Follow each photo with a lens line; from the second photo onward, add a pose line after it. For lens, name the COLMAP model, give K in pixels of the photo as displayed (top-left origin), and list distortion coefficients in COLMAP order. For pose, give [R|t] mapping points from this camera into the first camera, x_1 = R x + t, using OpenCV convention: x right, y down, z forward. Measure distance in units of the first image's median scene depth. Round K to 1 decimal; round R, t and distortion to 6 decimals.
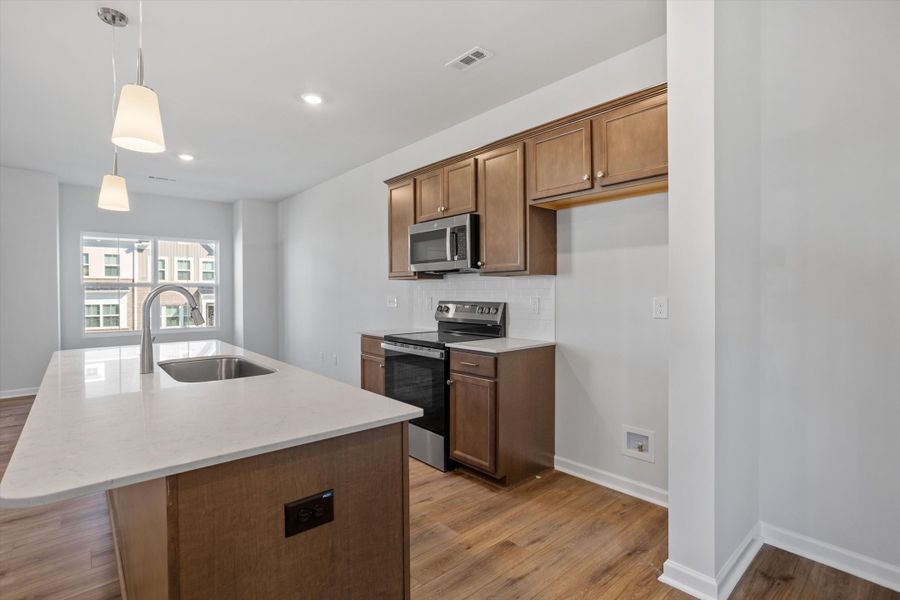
lens RADIAL K [[435.8, 0, 447.8], [0, 435.8, 302.9], [0, 0, 1]] dist [-0.054719, 0.032765]
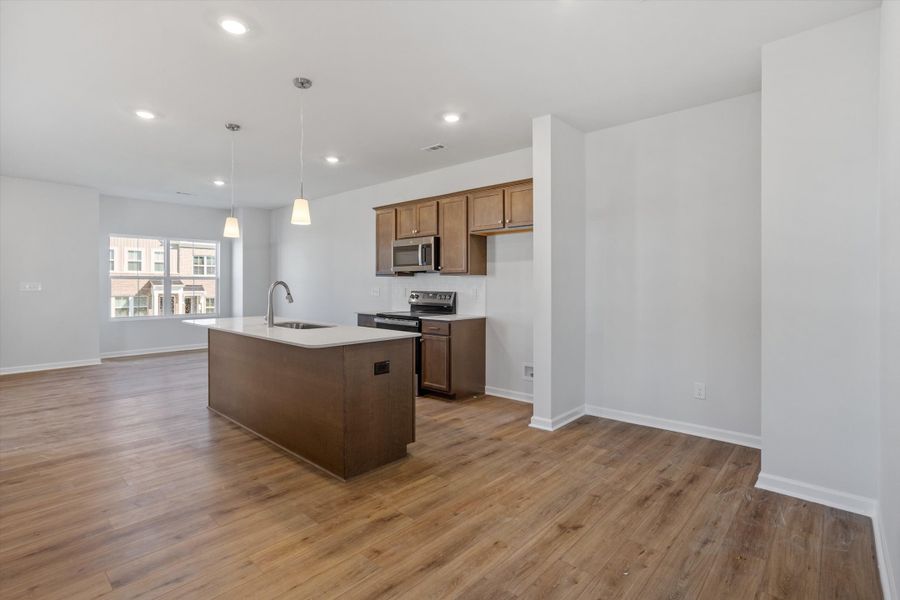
lens RADIAL K [[435.8, 0, 447.8], [0, 435.8, 302.9], [0, 0, 1]] dist [-0.054719, 0.032765]
pose [[0.994033, 0.002113, 0.109063, -0.072571], [-0.004002, 0.999846, 0.017101, 0.012112], [-0.109010, -0.017436, 0.993888, -0.604190]]
